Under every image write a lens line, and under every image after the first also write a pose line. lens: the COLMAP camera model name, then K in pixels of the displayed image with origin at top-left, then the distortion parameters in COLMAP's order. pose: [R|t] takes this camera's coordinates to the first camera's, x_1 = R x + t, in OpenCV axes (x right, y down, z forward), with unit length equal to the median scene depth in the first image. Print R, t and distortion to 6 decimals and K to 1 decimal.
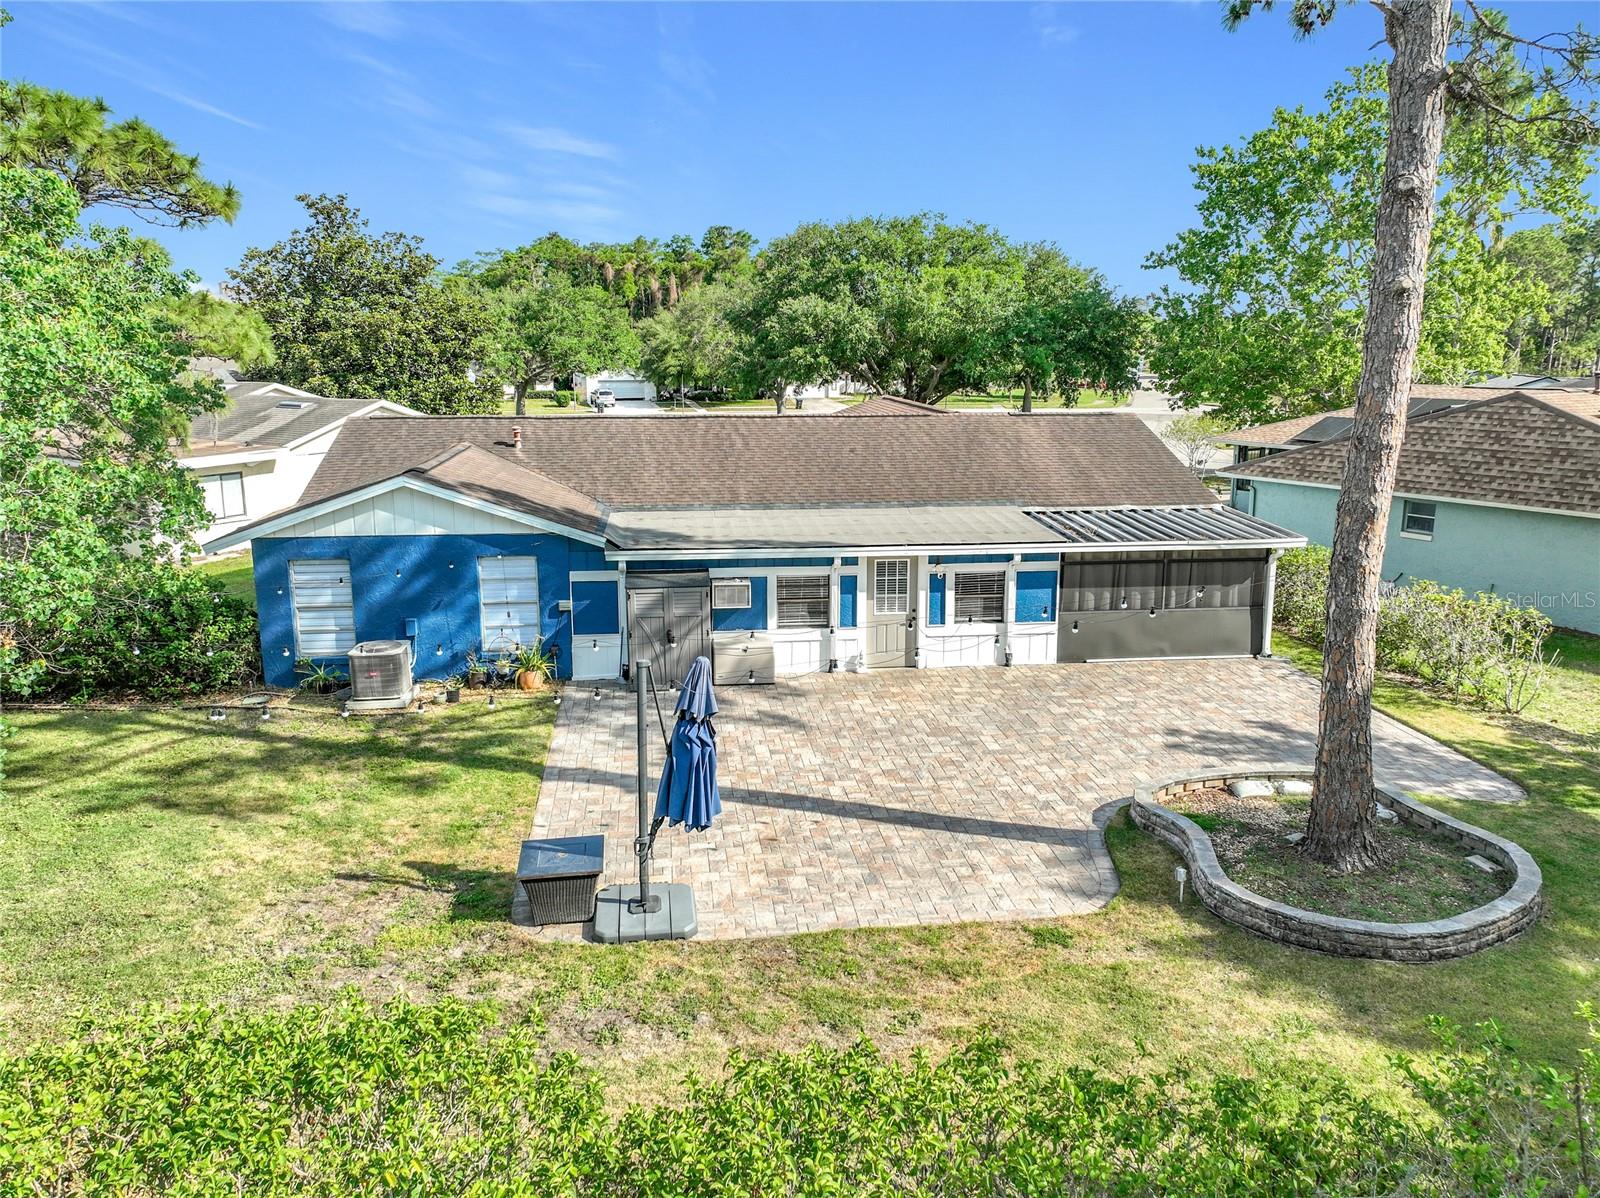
lens RADIAL K [[1150.3, 0, 804.0], [0, 1150.3, 572.5], [0, 0, 1]] dist [-0.004241, -0.000027]
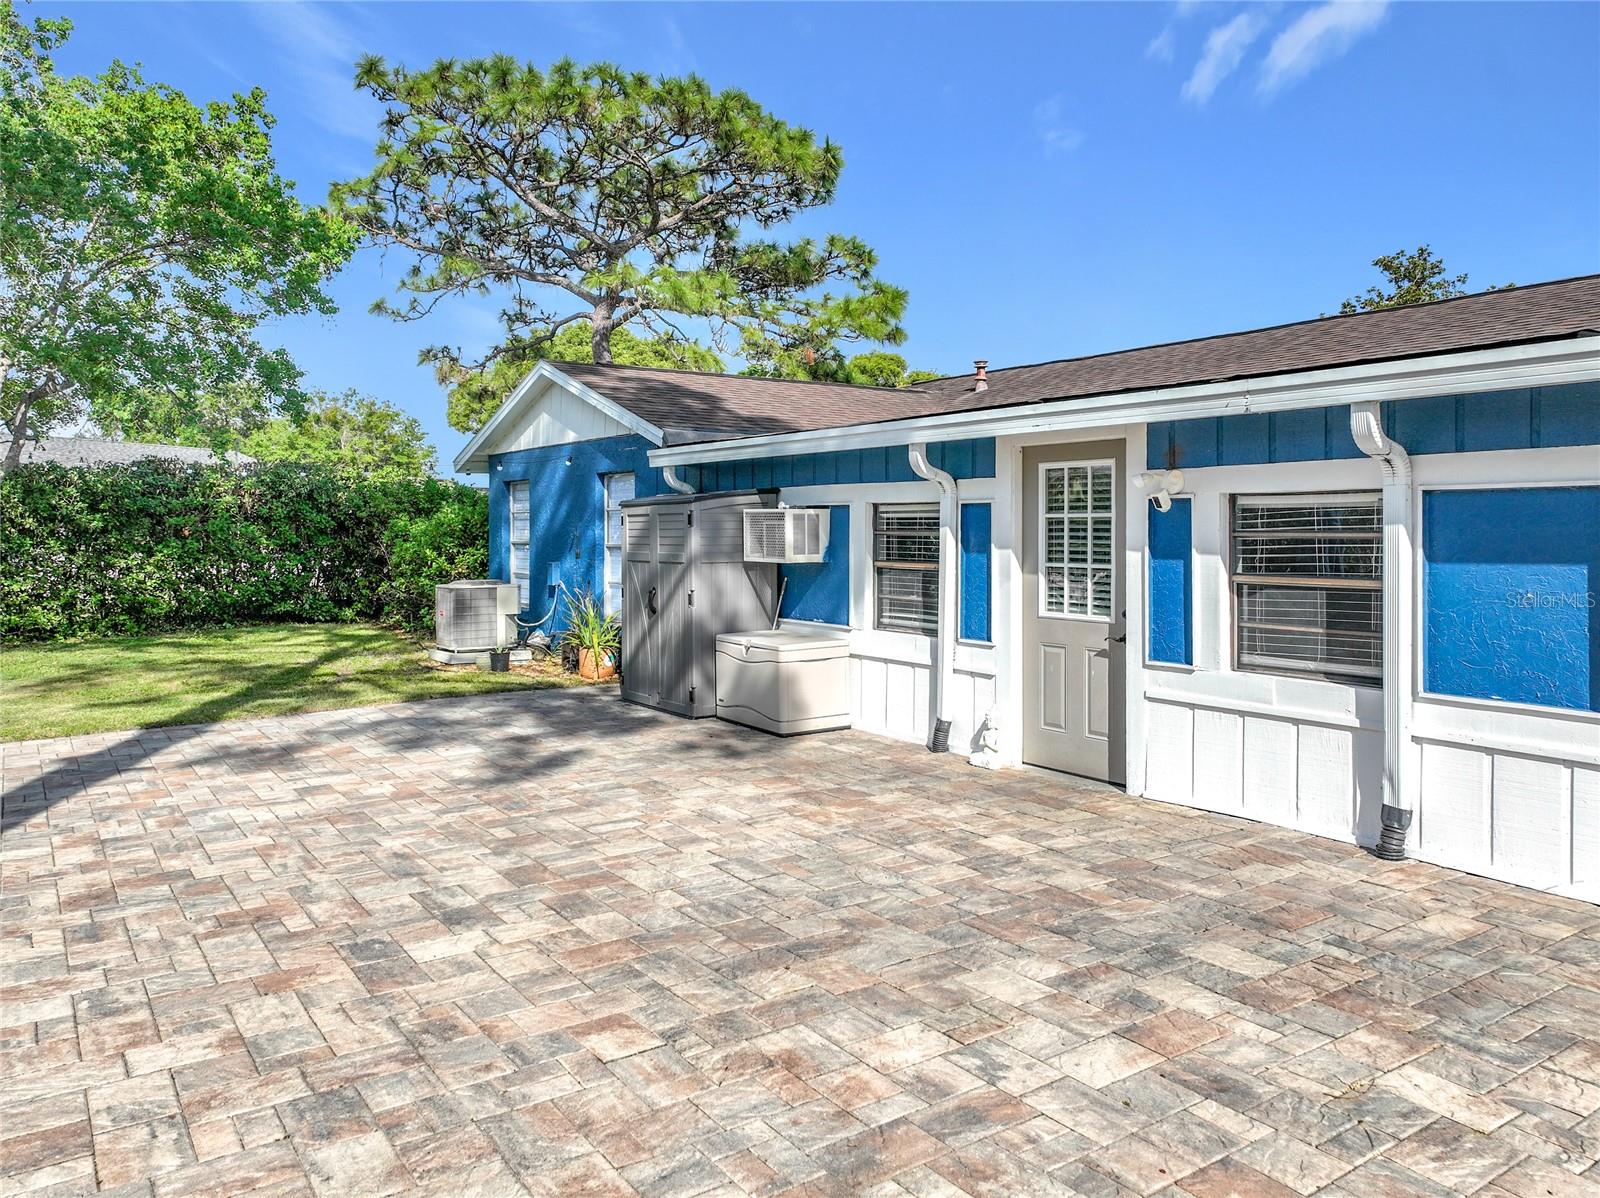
lens RADIAL K [[1158.5, 0, 818.2], [0, 1158.5, 538.1], [0, 0, 1]] dist [-0.000108, -0.000721]
pose [[0.464948, 0.004387, -0.885327, 0.365458], [-0.171714, 0.981445, -0.085317, 0.057457], [0.868526, 0.191691, 0.457074, 0.788182]]
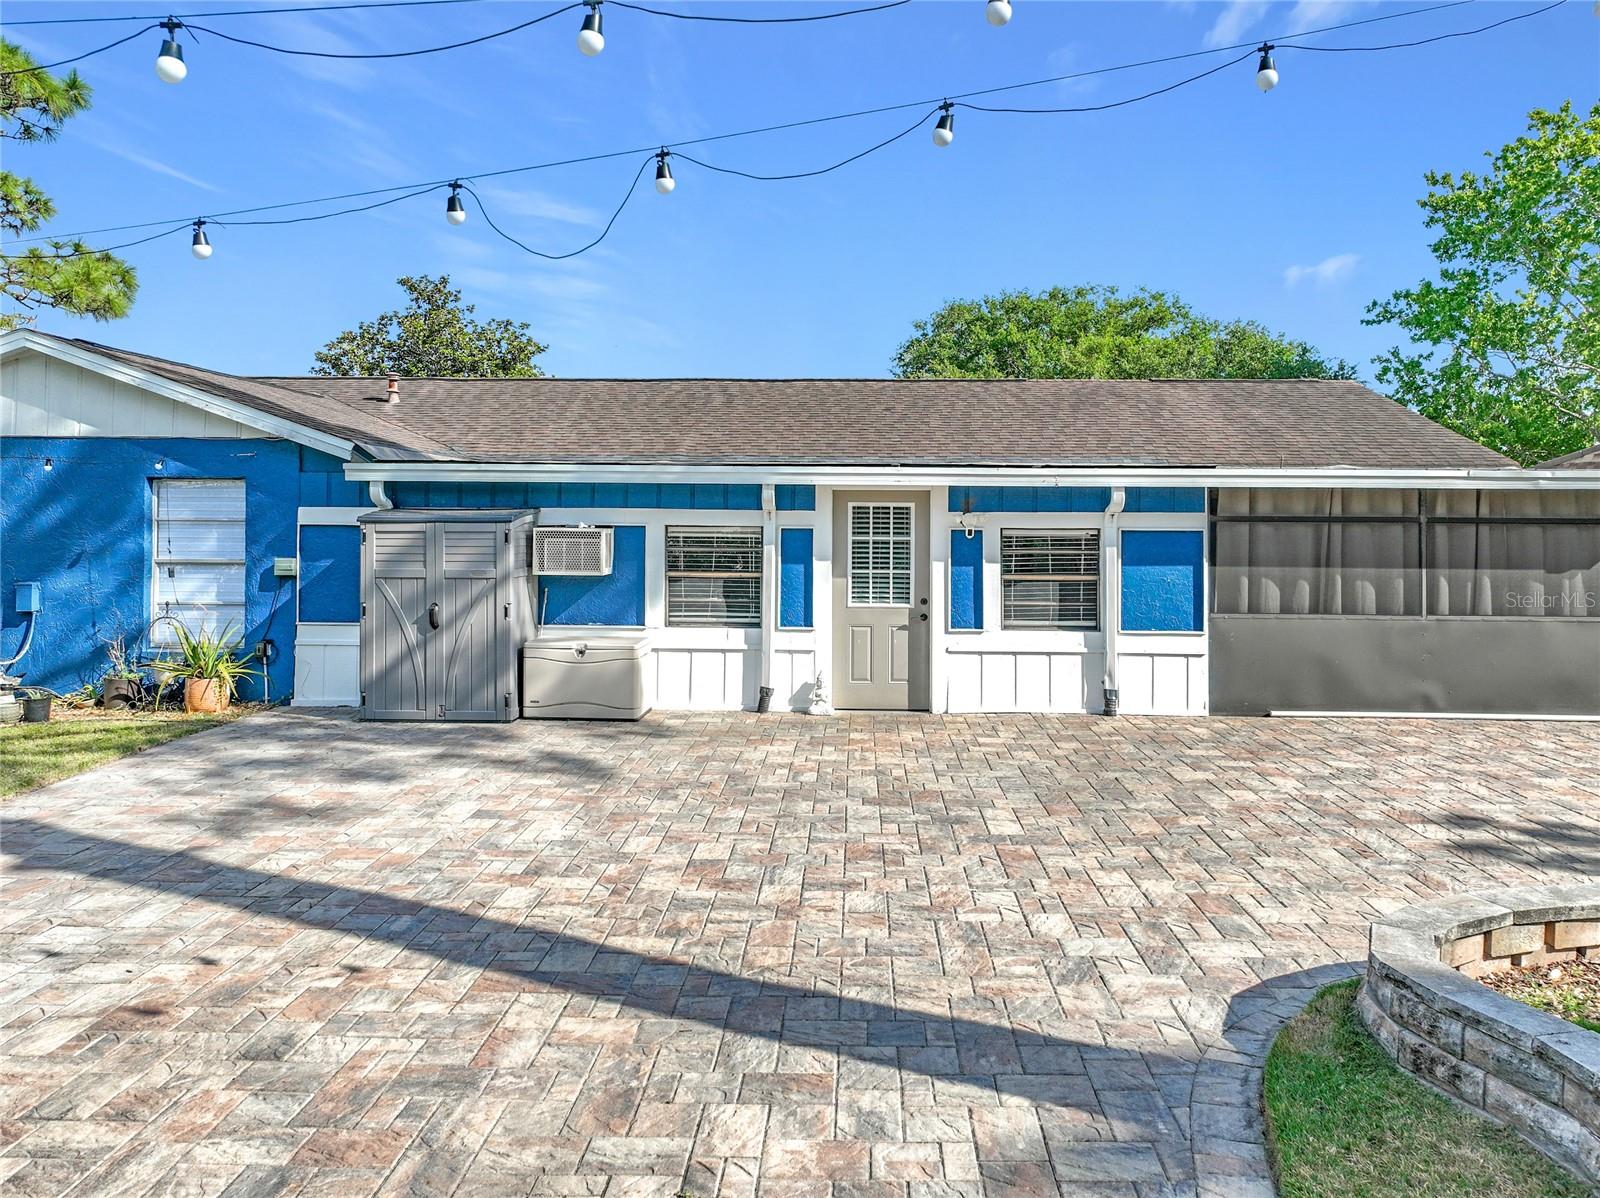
lens RADIAL K [[1172.2, 0, 823.3], [0, 1172.2, 517.3], [0, 0, 1]] dist [-0.005100, 0.003271]
pose [[0.987334, 0.003651, -0.158614, 0.140027], [-0.035599, 0.979341, -0.199056, 0.107875], [0.154611, 0.202181, 0.967067, 0.476672]]
